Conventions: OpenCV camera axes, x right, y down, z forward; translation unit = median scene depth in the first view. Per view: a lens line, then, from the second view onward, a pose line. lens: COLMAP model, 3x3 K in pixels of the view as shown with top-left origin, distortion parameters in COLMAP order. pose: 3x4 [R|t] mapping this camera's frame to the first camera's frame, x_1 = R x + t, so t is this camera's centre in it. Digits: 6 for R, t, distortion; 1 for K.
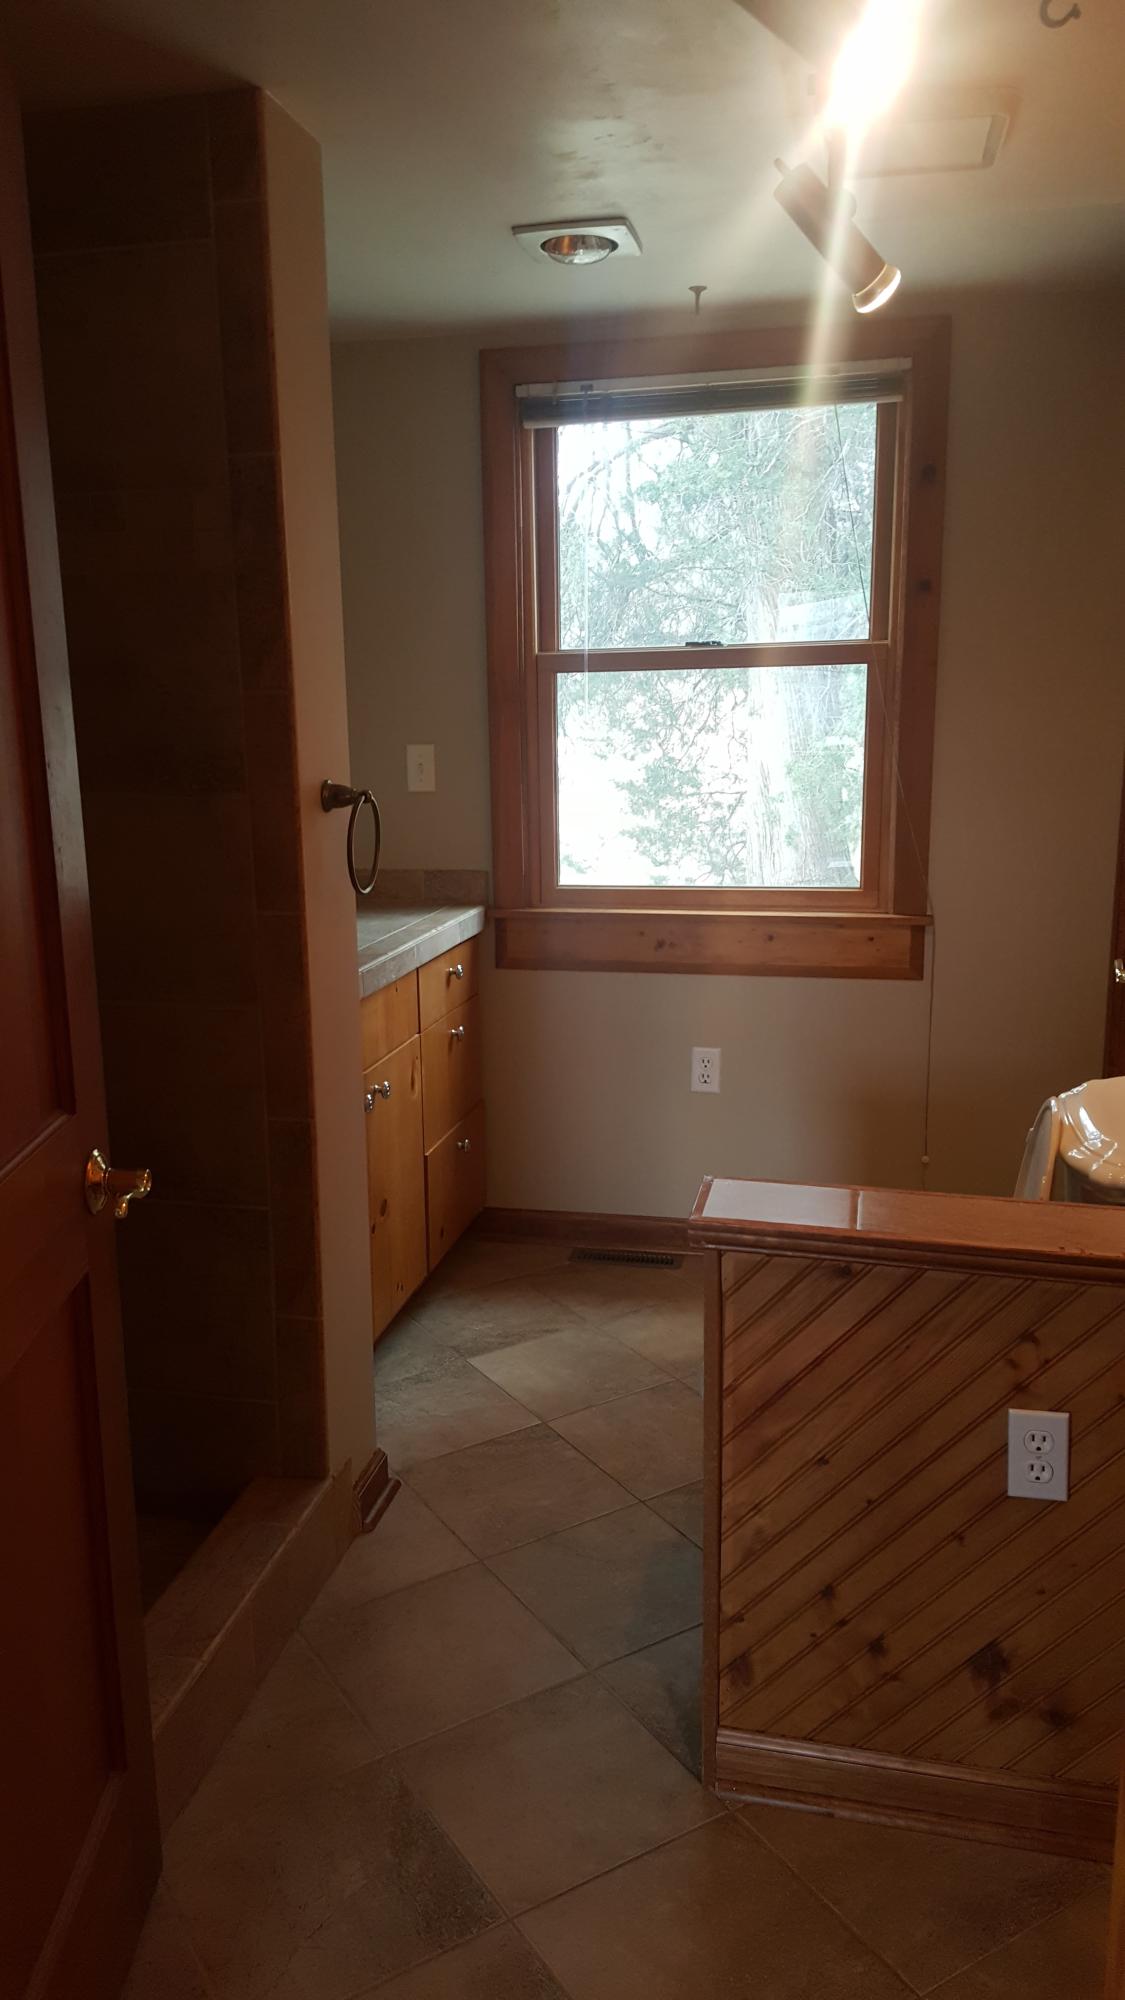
lens RADIAL K [[1498.9, 0, 561.8], [0, 1498.9, 1003.4], [0, 0, 1]] dist [0.088293, -0.024425]
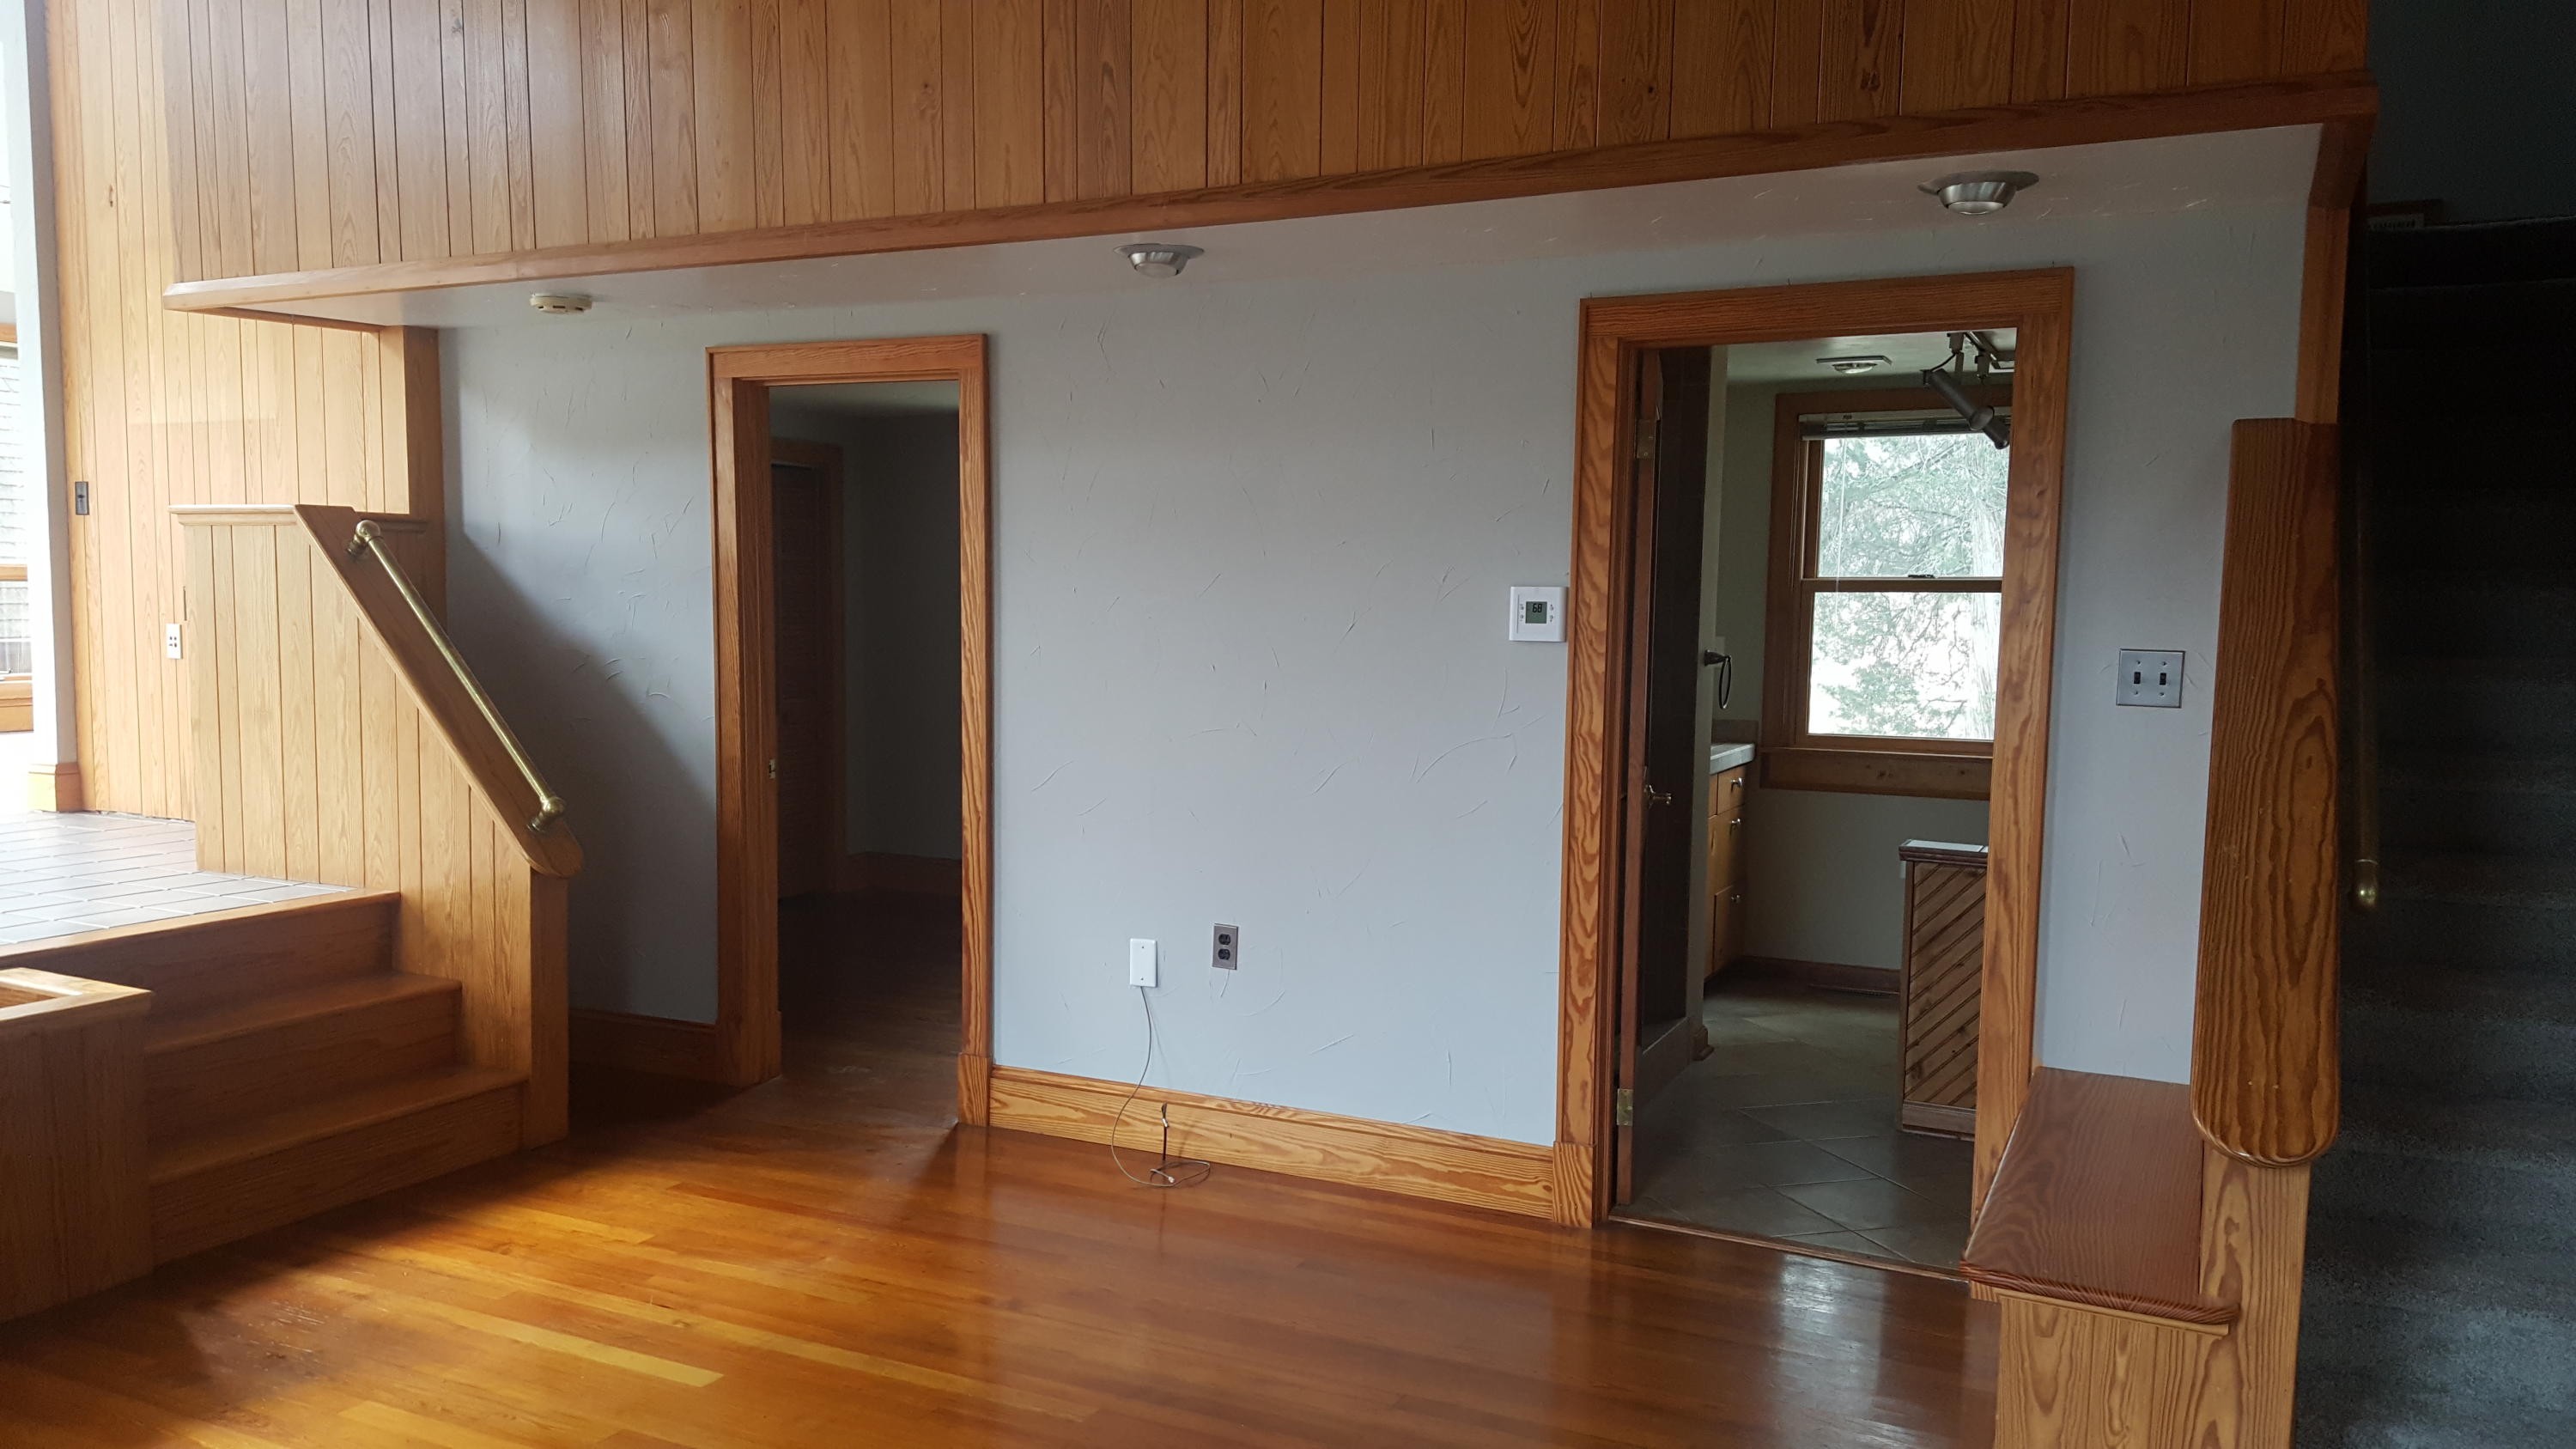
lens RADIAL K [[1930.8, 0, 1209.5], [0, 1930.8, 748.0], [0, 0, 1]] dist [0.088293, -0.024425]
pose [[0.965868, 0.049299, -0.254302, -0.033092], [-0.078916, 0.991057, -0.107605, 0.074858], [0.246723, 0.124001, 0.961120, -0.390151]]
